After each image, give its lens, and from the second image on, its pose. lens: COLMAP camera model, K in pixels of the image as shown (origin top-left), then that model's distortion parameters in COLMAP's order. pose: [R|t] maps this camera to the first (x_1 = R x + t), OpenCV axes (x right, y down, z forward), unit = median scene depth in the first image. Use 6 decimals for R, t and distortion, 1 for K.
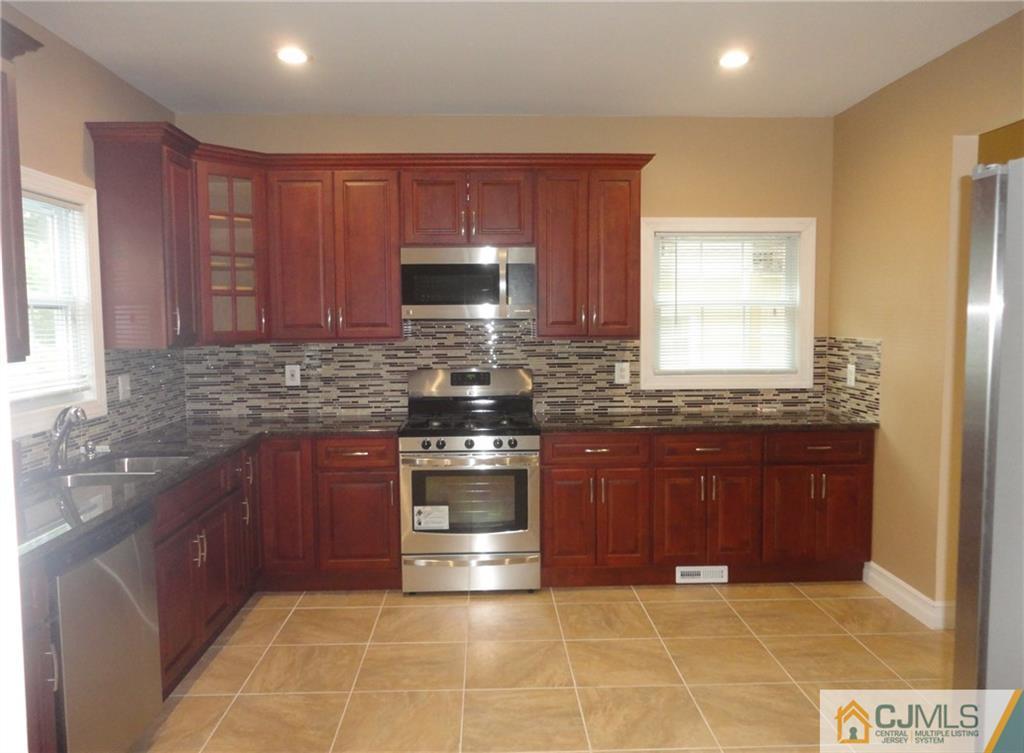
lens RADIAL K [[761.0, 0, 512.0], [0, 761.0, 376.5], [0, 0, 1]] dist [0.006449, 0.001261]
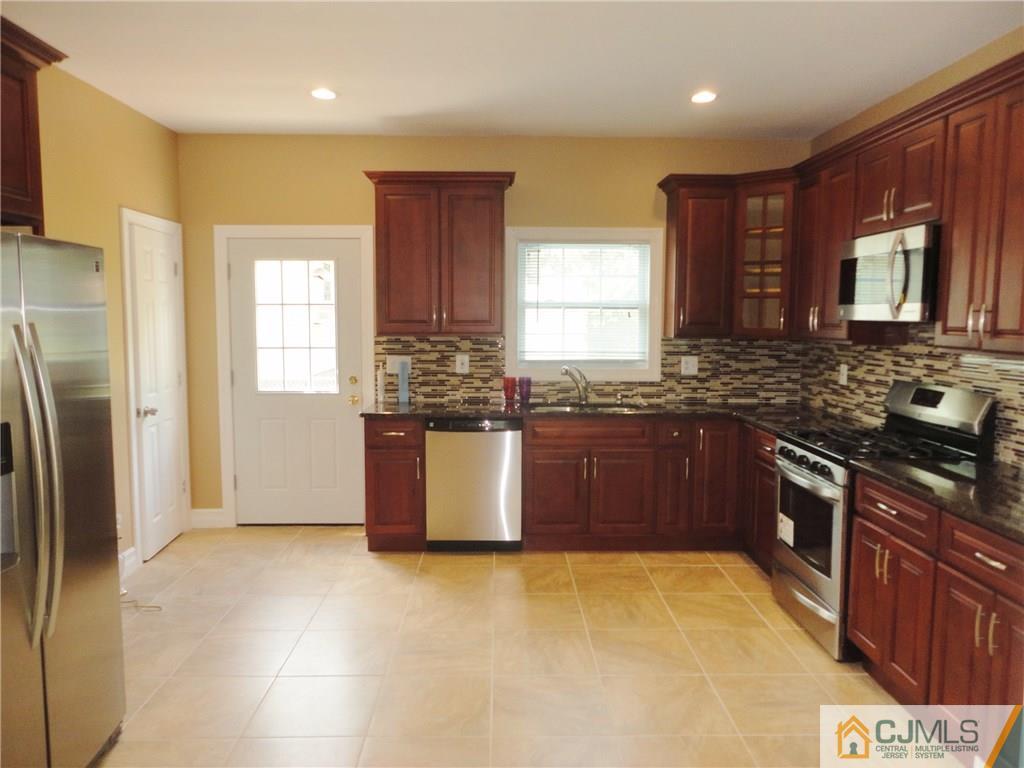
lens RADIAL K [[740.4, 0, 512.0], [0, 740.4, 384.0], [0, 0, 1]] dist [0.051308, -0.119039]
pose [[-0.017361, 0.103643, -0.994463, 0.865989], [-0.083847, 0.990959, 0.104742, -0.068225], [0.996327, 0.085201, -0.008514, 0.702012]]
